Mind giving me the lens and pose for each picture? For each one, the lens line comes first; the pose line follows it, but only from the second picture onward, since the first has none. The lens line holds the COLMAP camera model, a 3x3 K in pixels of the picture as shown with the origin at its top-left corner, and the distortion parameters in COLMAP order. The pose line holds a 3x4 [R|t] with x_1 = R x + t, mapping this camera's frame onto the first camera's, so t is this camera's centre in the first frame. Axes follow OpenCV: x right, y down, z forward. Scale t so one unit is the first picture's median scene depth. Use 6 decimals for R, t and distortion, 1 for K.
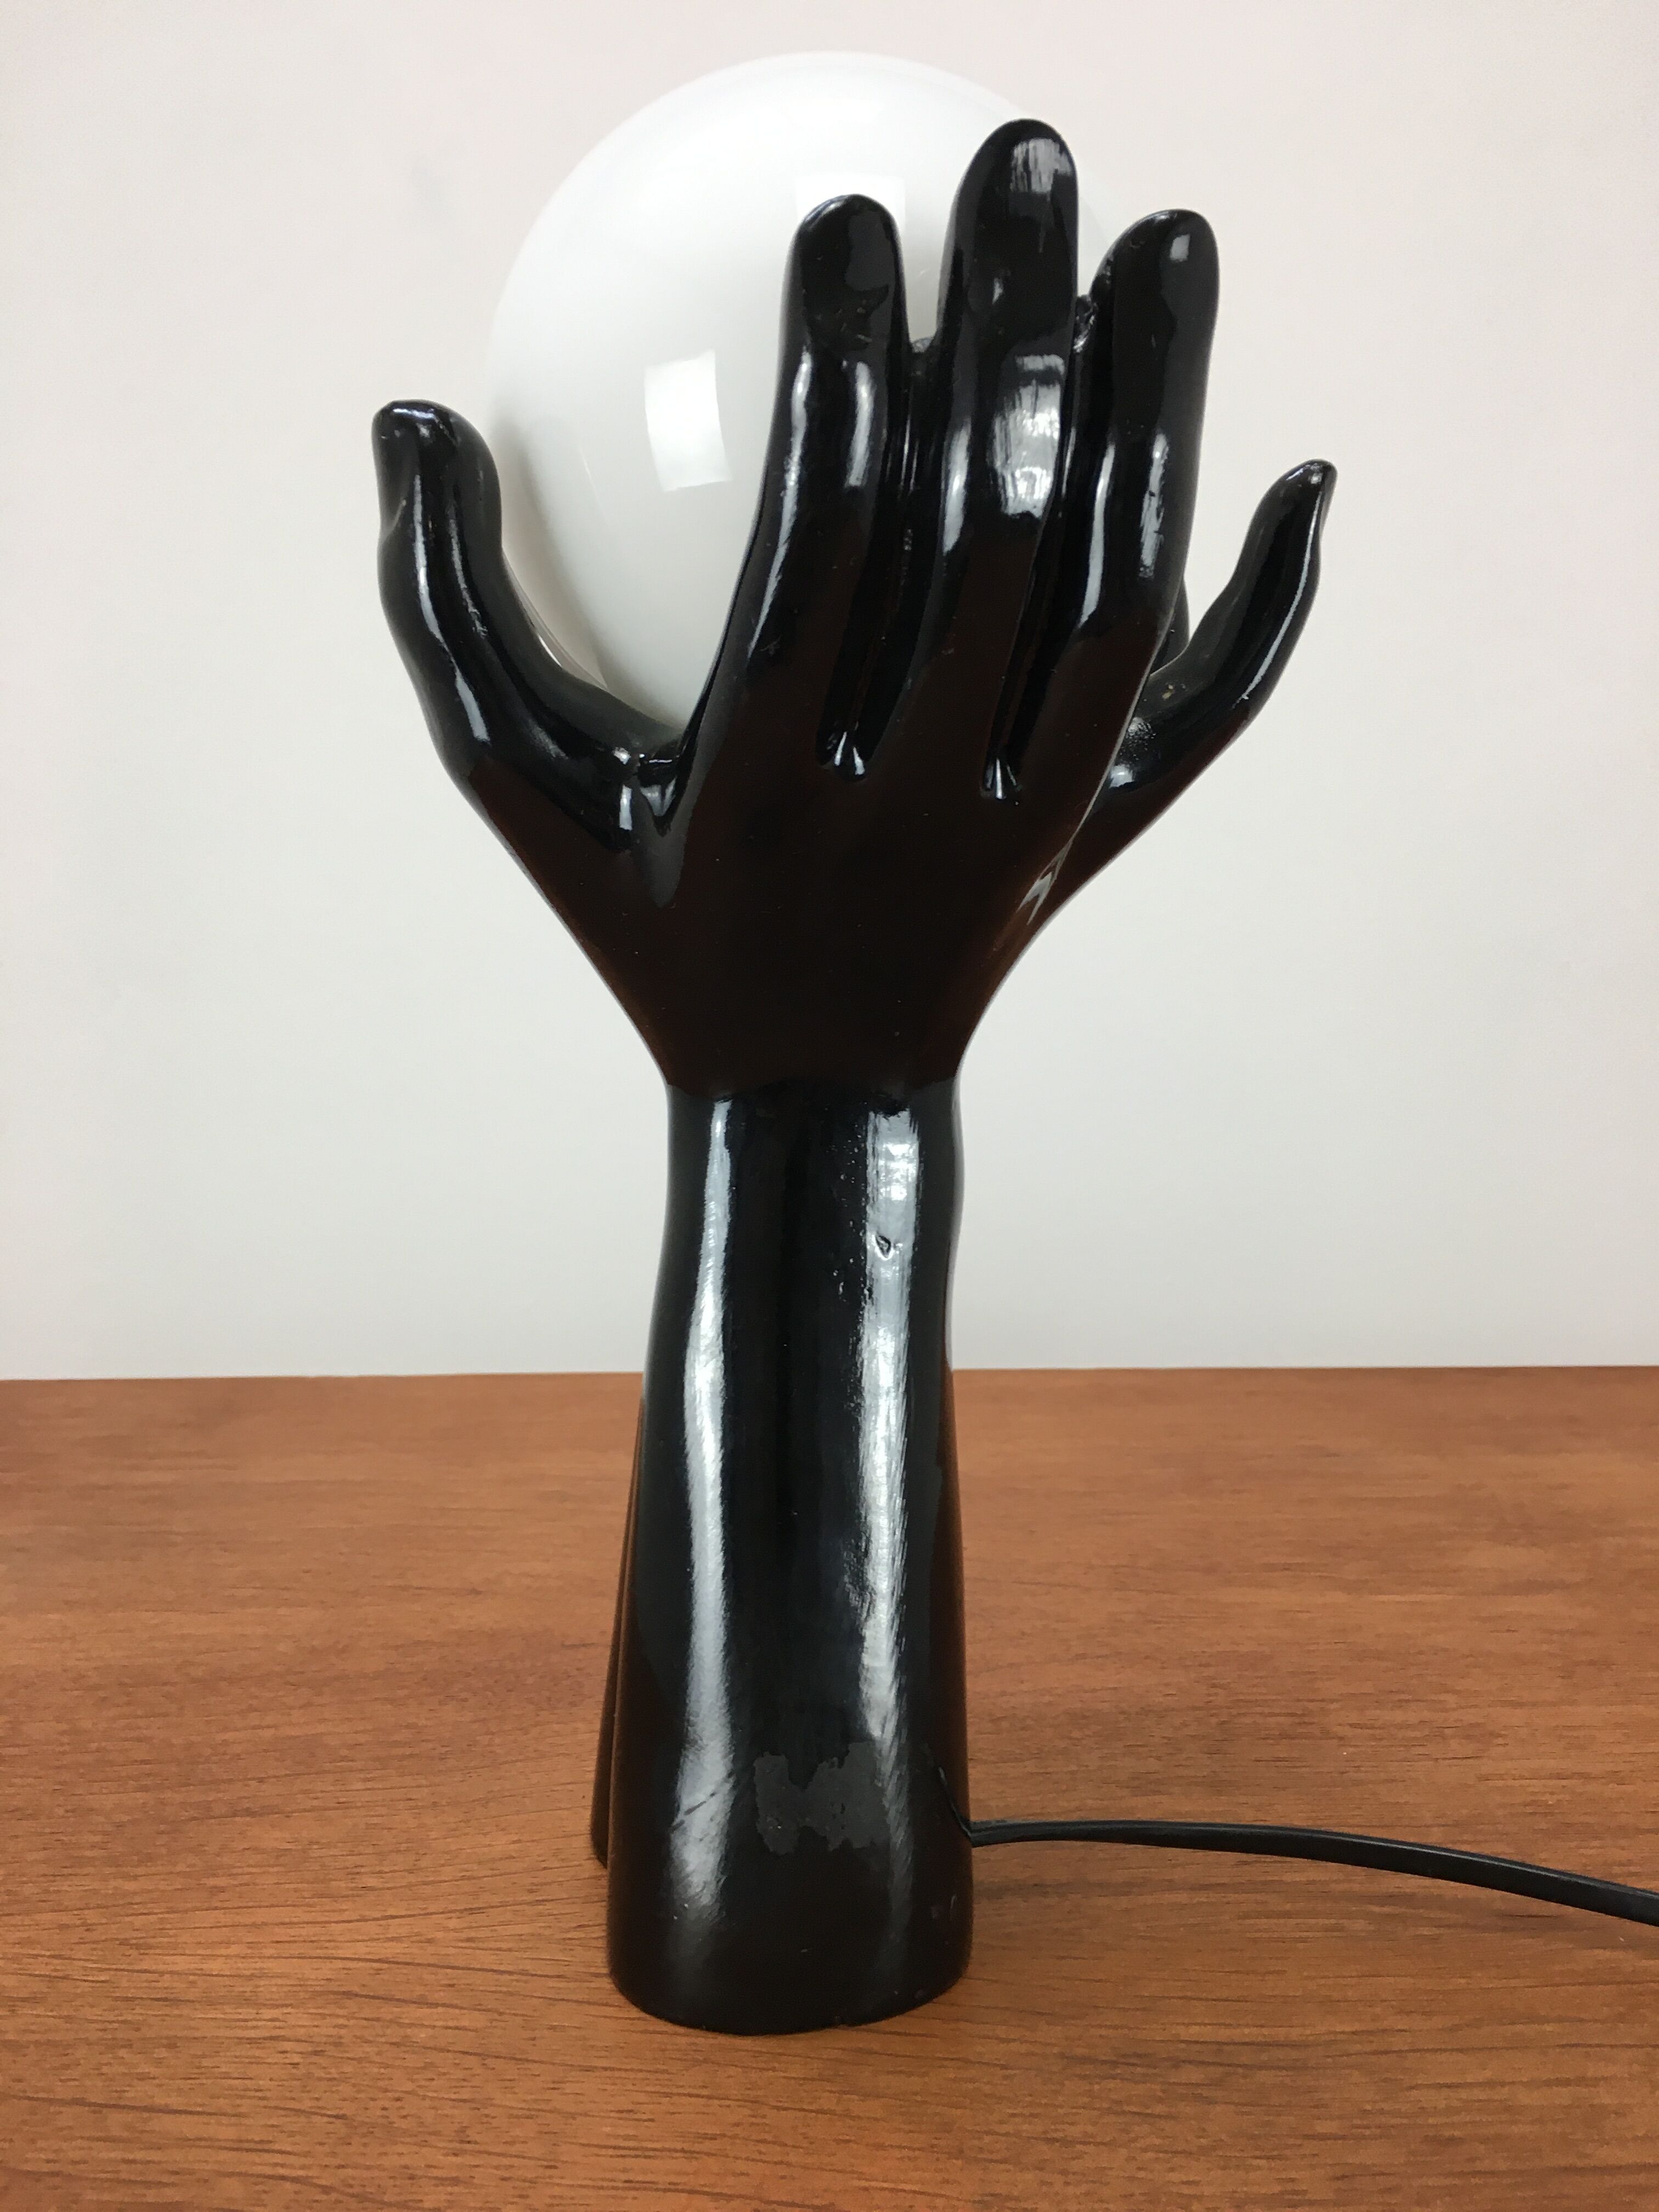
lens RADIAL K [[1905.2, 0, 829.5], [0, 1905.2, 1106.0], [0, 0, 1]] dist [0.067662, -0.135632]
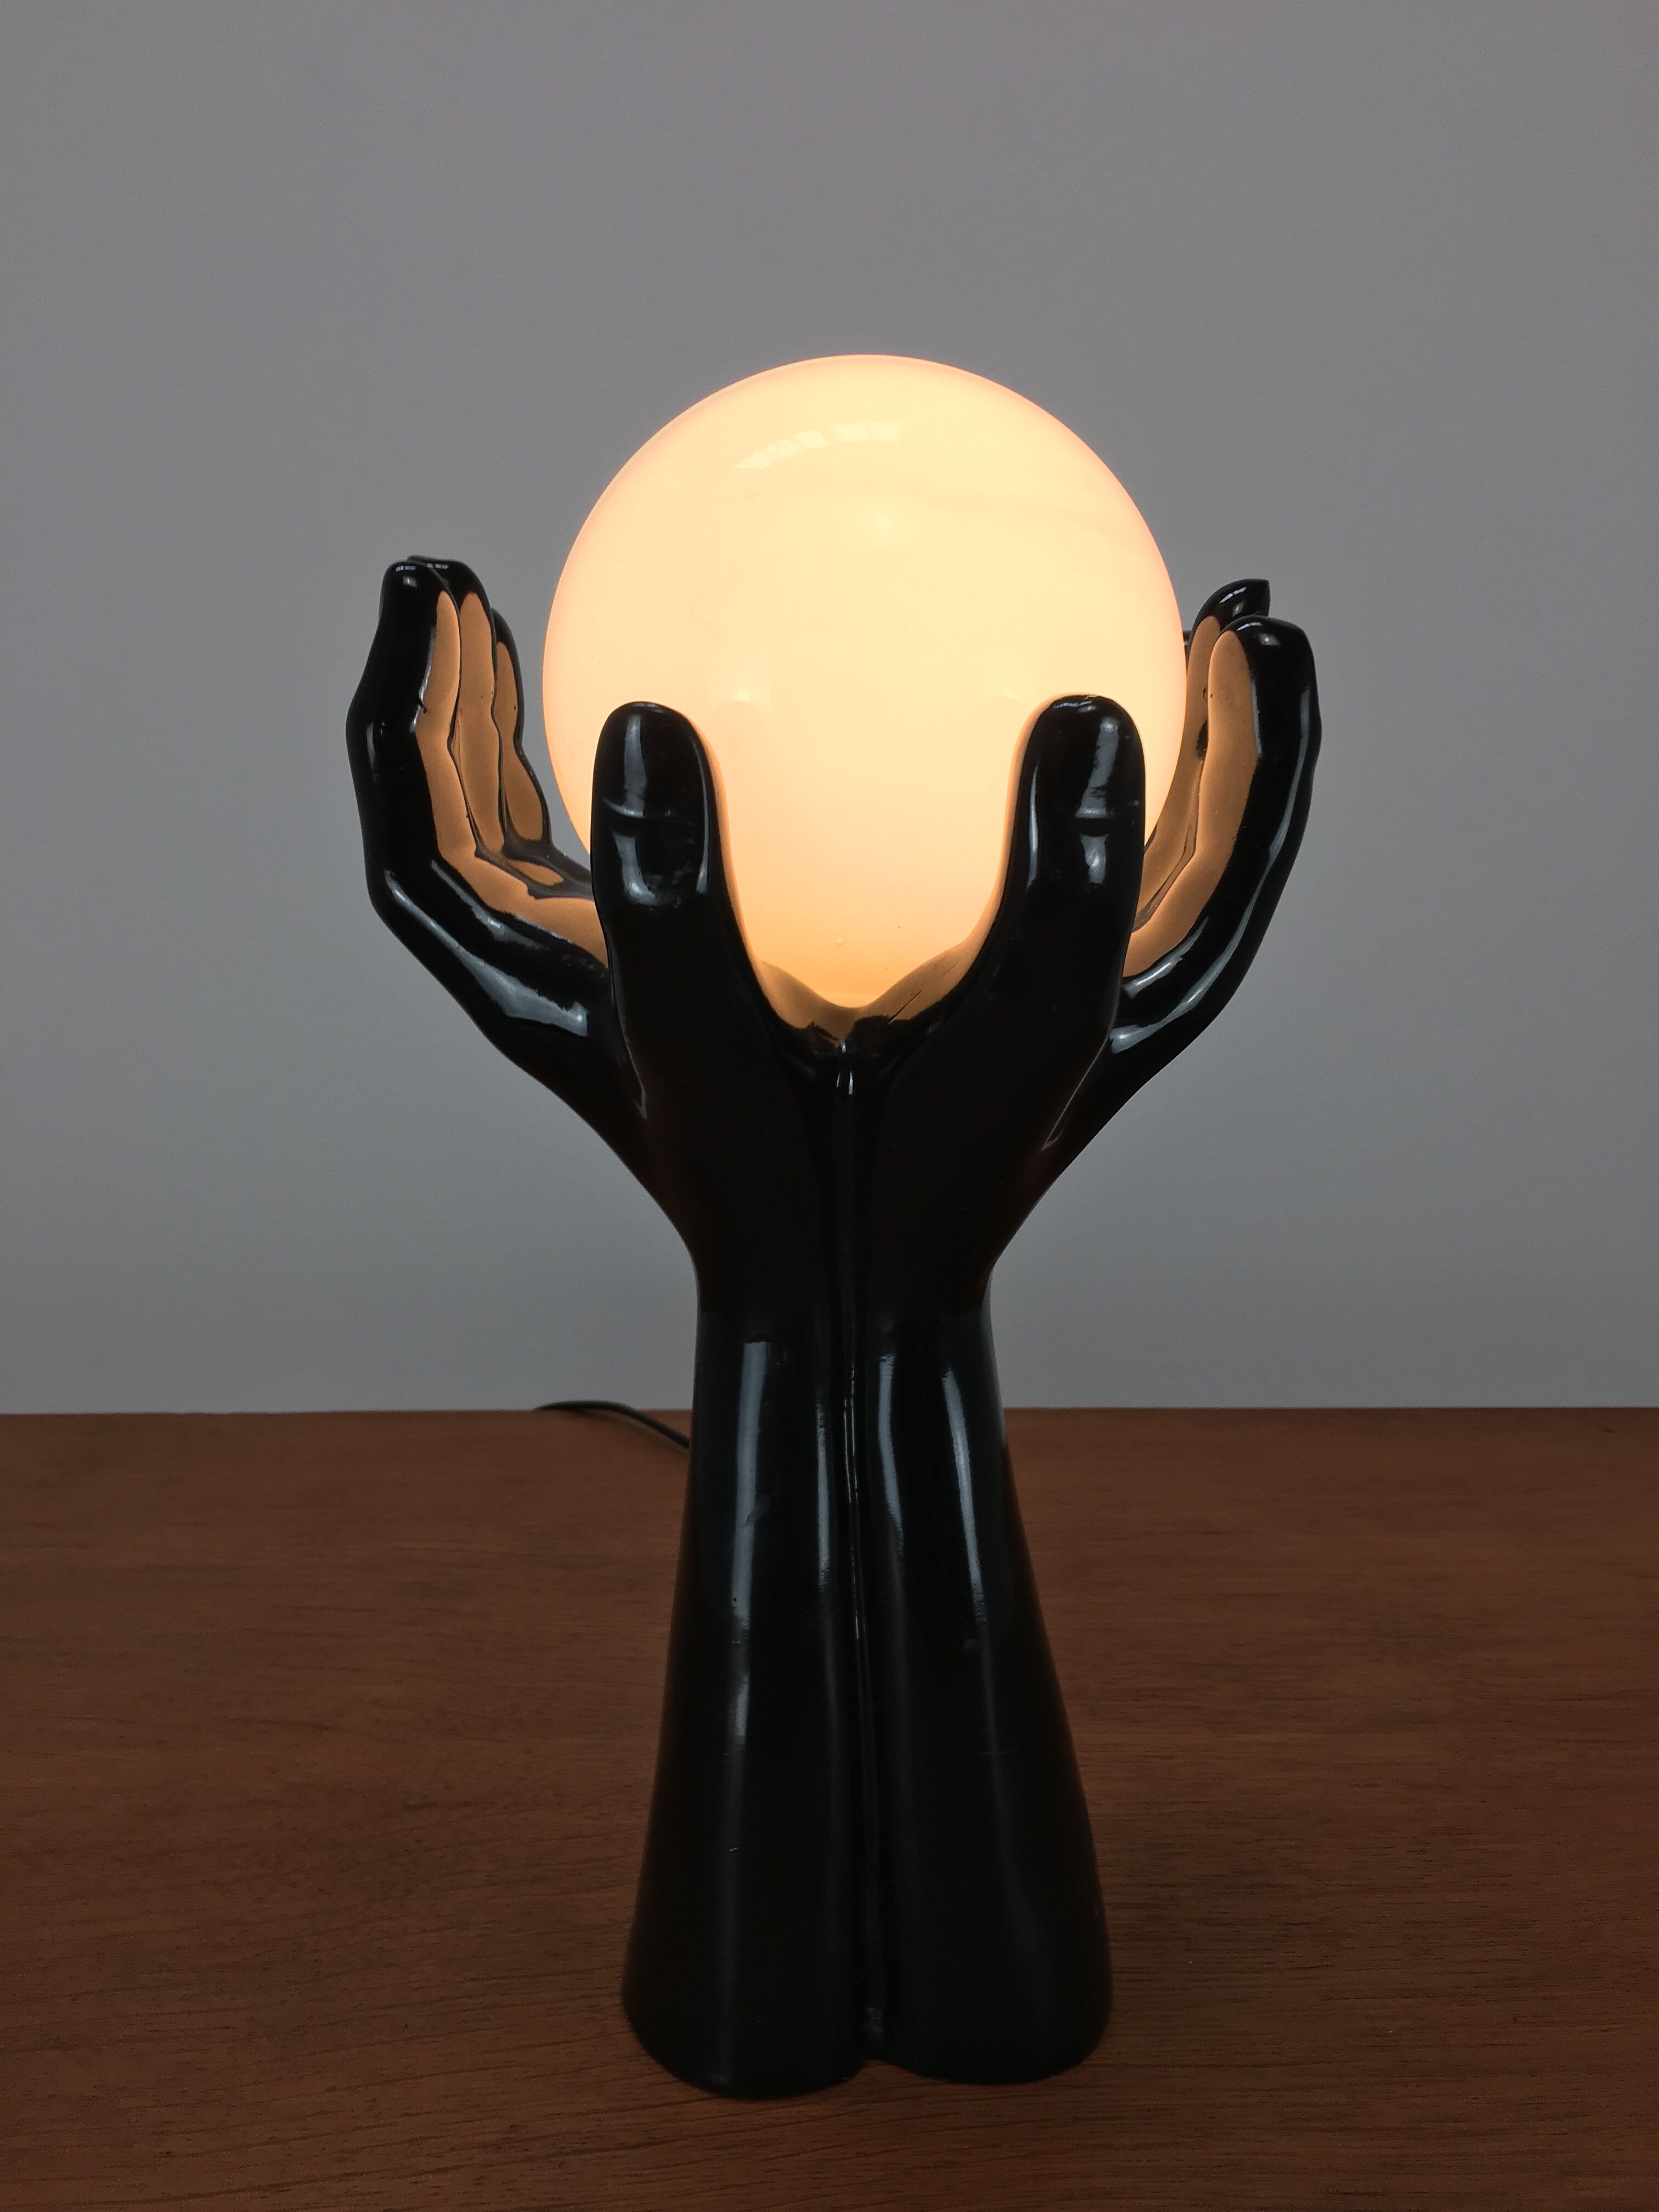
lens RADIAL K [[1905.2, 0, 829.5], [0, 1905.2, 1106.0], [0, 0, 1]] dist [0.067662, -0.135632]
pose [[0.999439, 0.009206, 0.032193, 0.046169], [-0.011682, 0.996917, 0.077582, -0.166683], [-0.031380, -0.077915, 0.996466, 0.057221]]
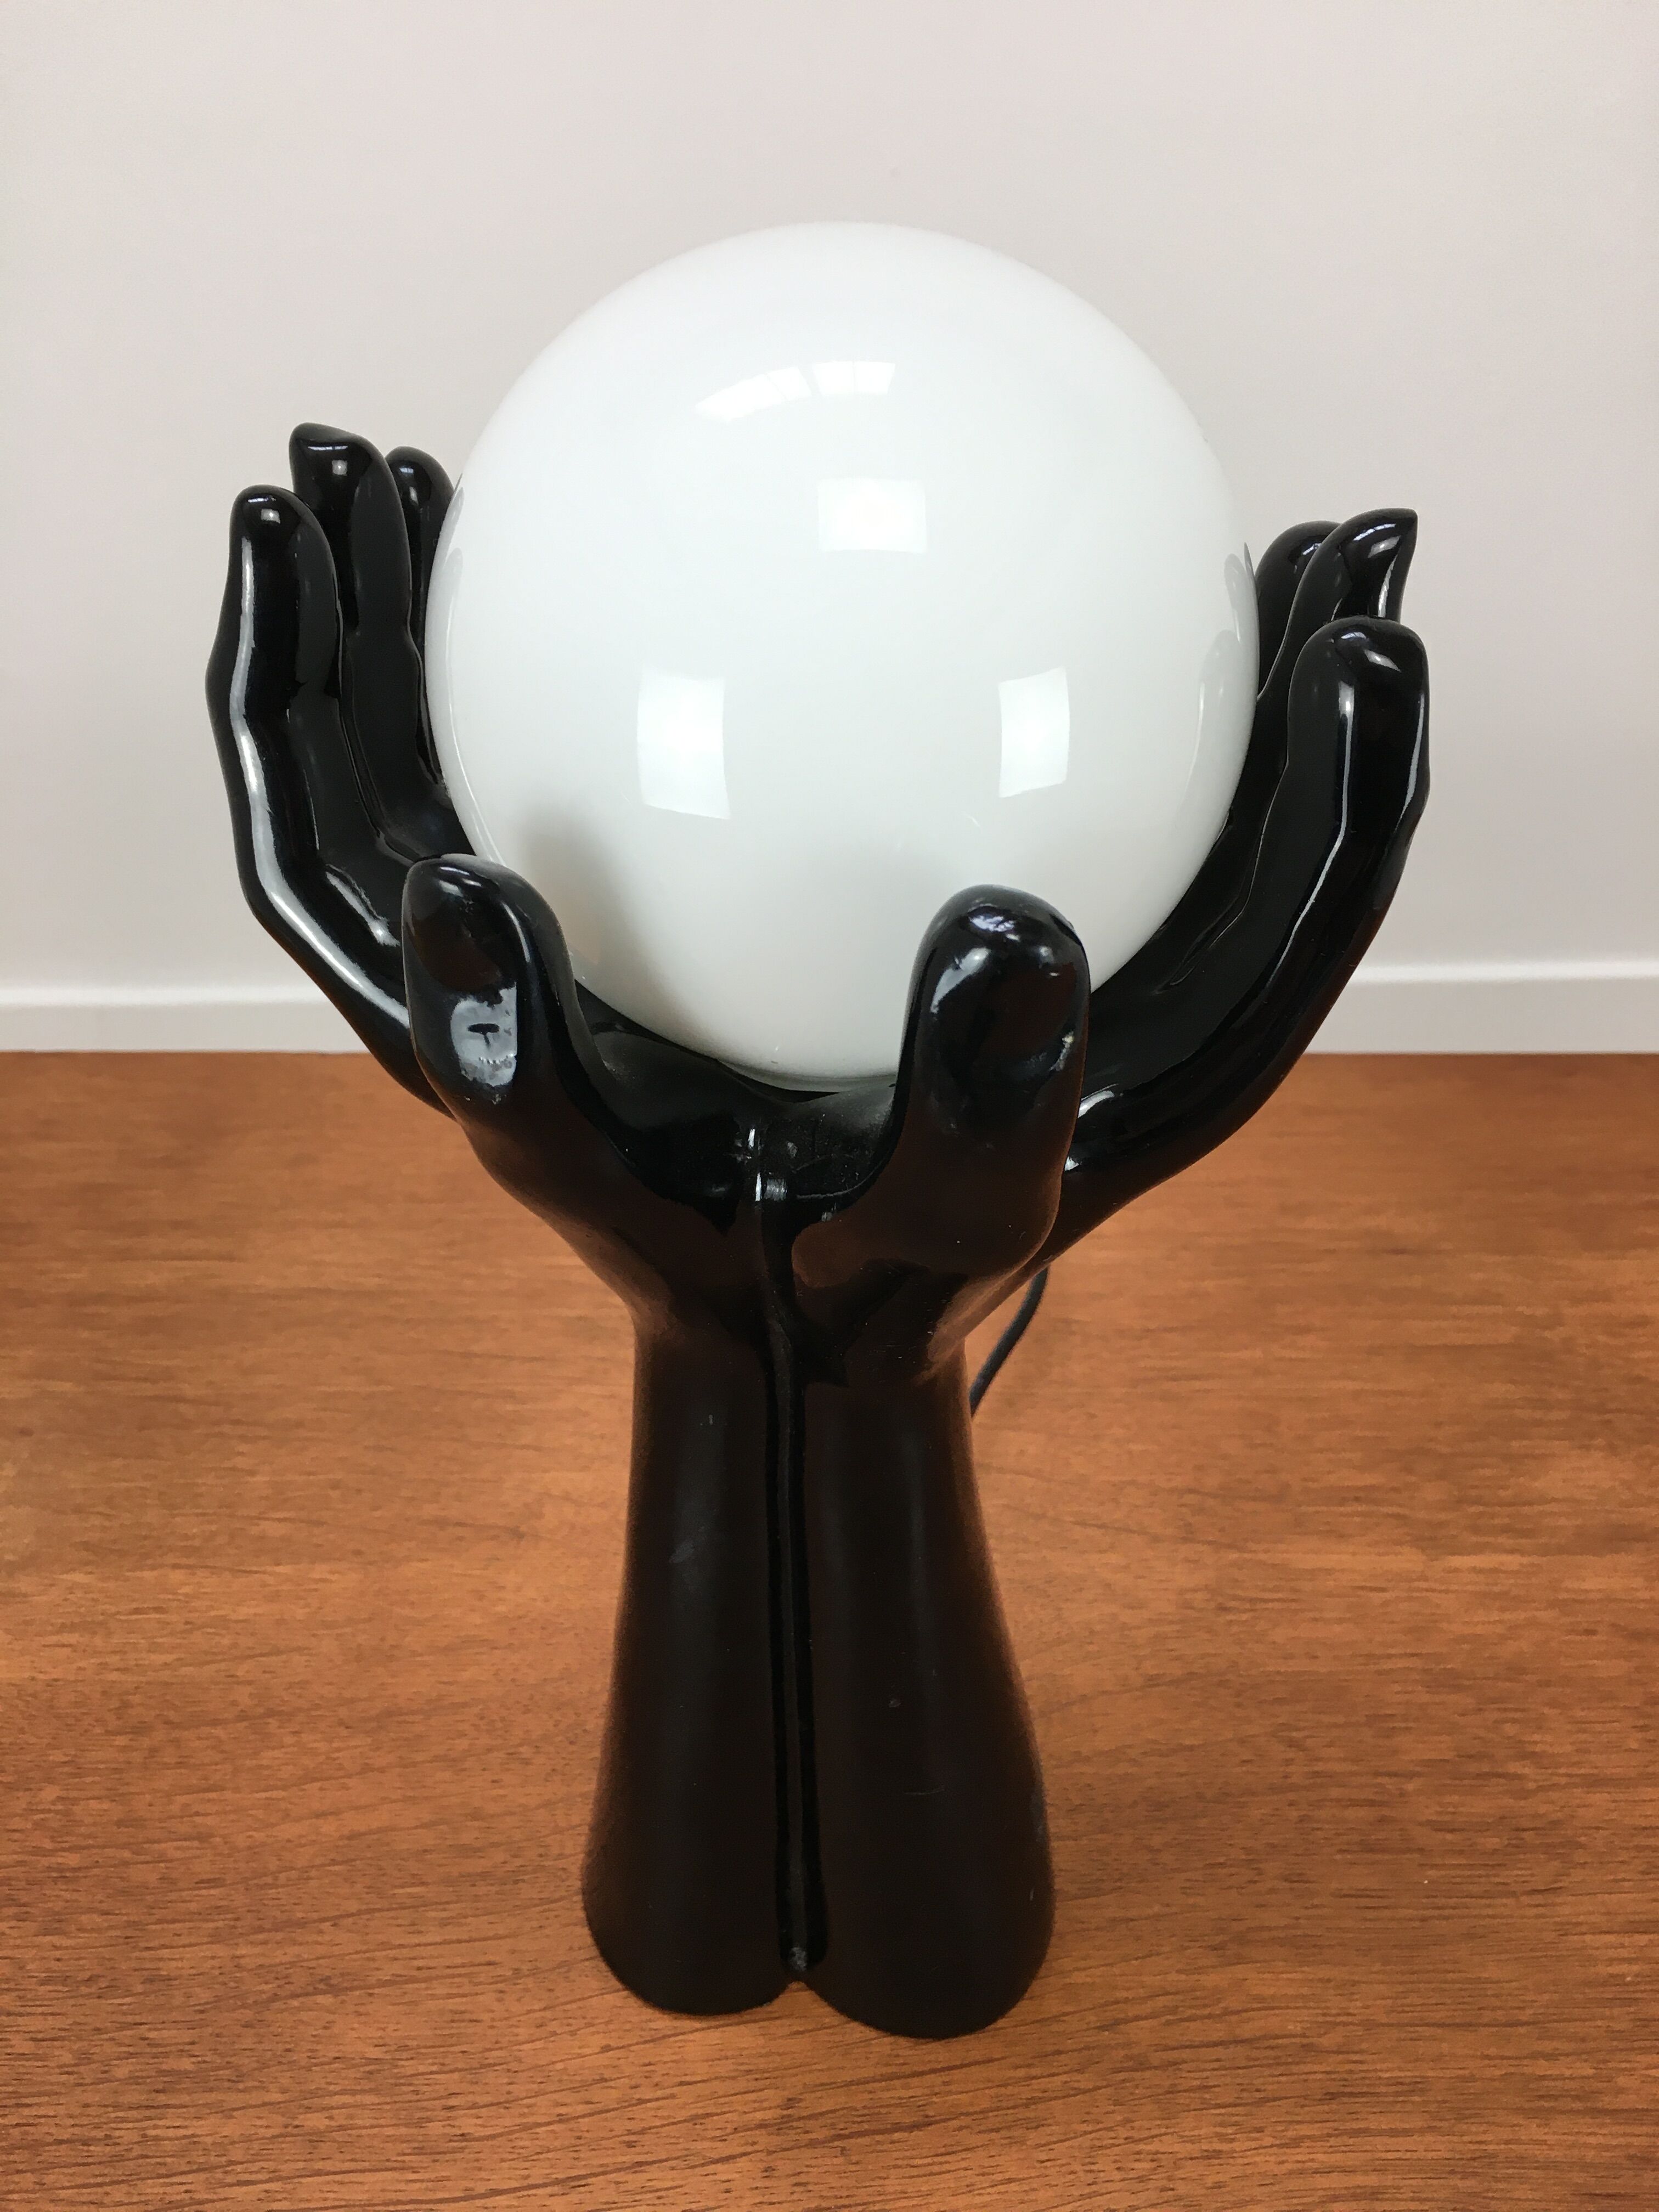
lens RADIAL K [[1905.2, 0, 829.5], [0, 1905.2, 1106.0], [0, 0, 1]] dist [0.067662, -0.135632]
pose [[0.999511, 0.009601, 0.029746, -0.071441], [-0.021740, 0.897309, 0.440867, -0.438490], [-0.022458, -0.441299, 0.897079, 0.278683]]
